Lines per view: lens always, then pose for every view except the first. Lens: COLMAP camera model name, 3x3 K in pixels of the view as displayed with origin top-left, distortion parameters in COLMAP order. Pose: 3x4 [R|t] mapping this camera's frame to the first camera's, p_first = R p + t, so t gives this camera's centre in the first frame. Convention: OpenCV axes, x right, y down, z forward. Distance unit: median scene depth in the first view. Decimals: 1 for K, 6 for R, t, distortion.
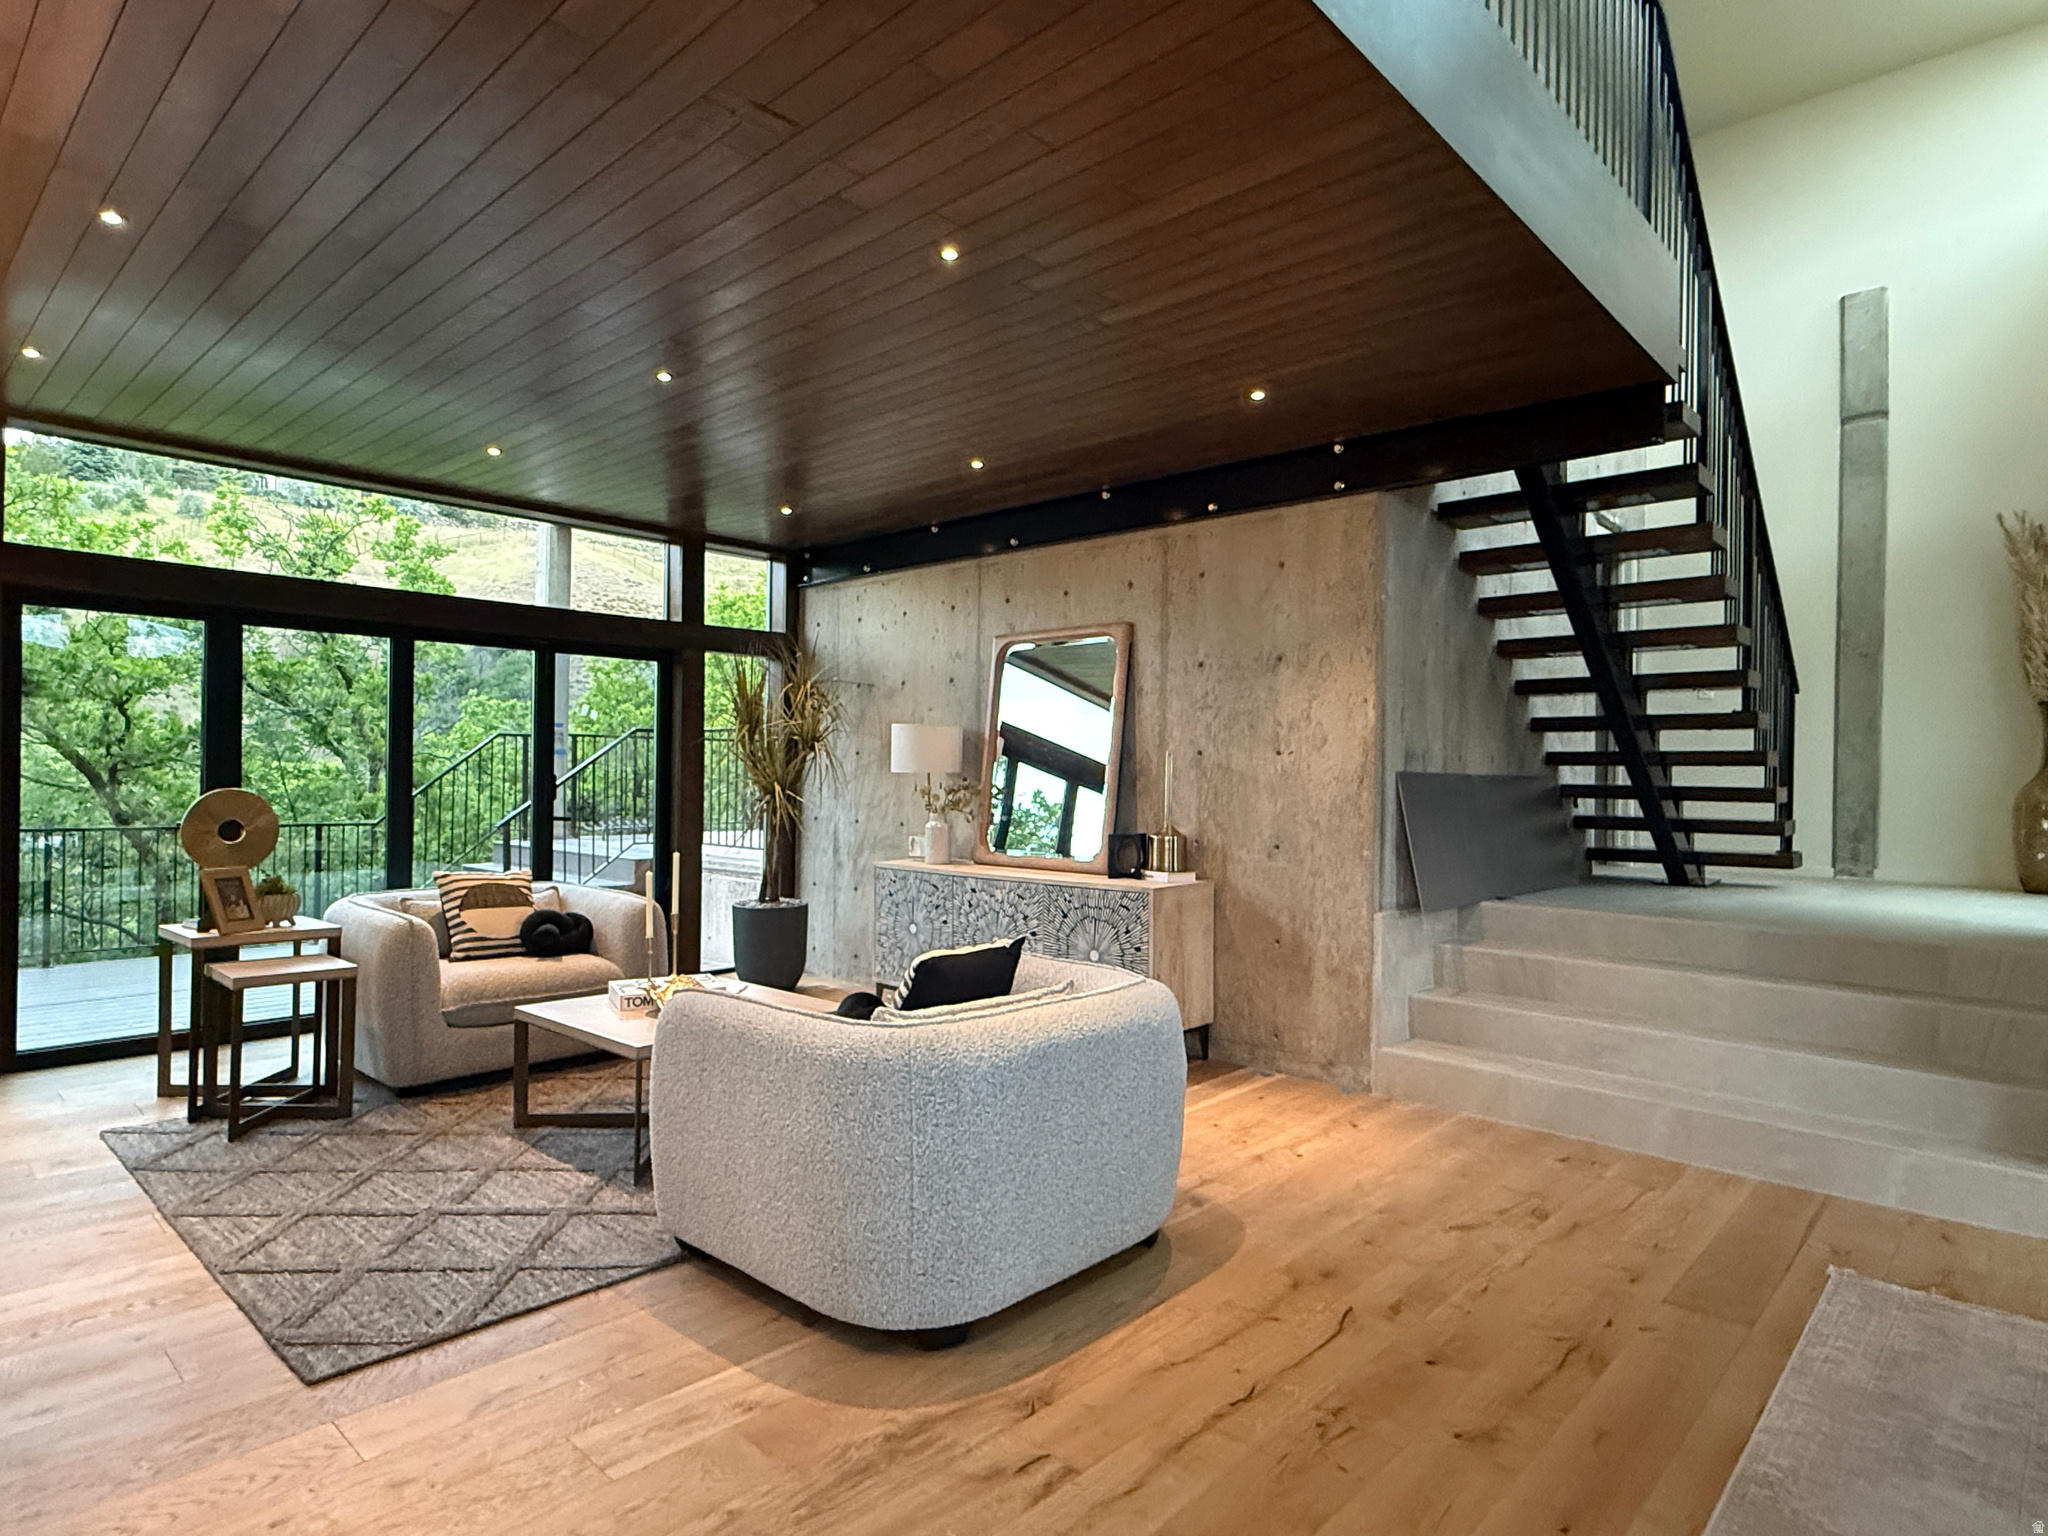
lens RADIAL K [[1150.7, 0, 1024.0], [0, 1150.7, 768.0], [0, 0, 1]] dist [-0.002795, -0.000237]
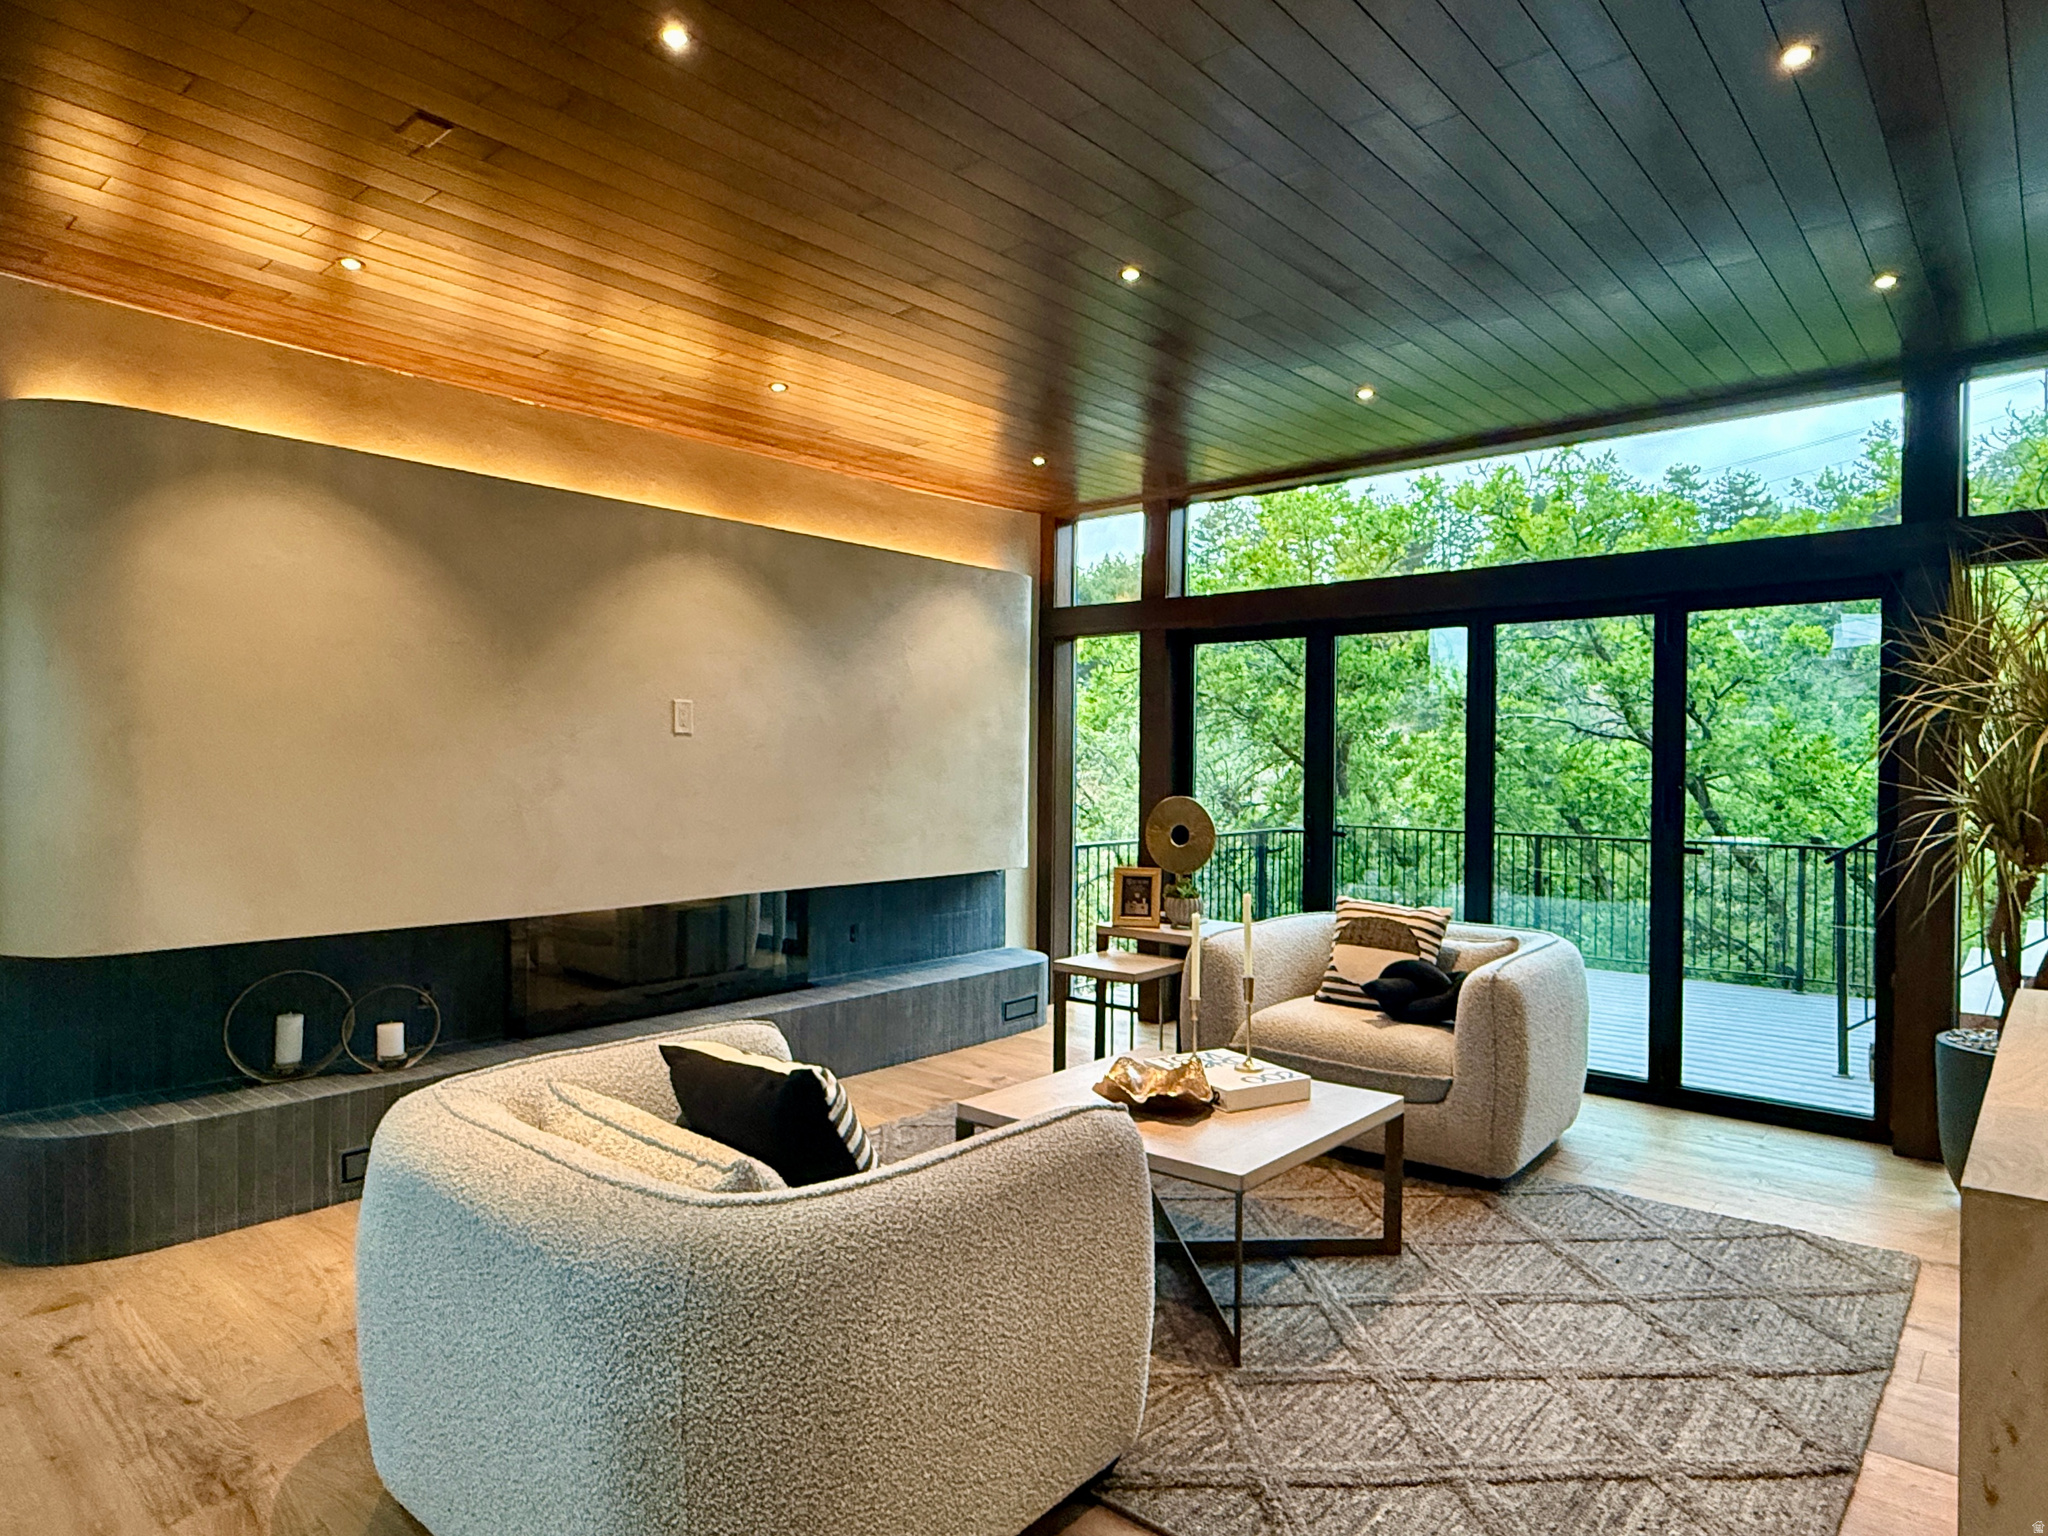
lens RADIAL K [[1228.4, 0, 1024.0], [0, 1228.4, 768.0], [0, 0, 1]] dist [-0.003831, -0.001343]
pose [[0.015723, -0.001971, -0.999874, 0.407893], [-0.002416, 0.999995, -0.002009, -0.004897], [0.999873, 0.002447, 0.015718, 0.723014]]
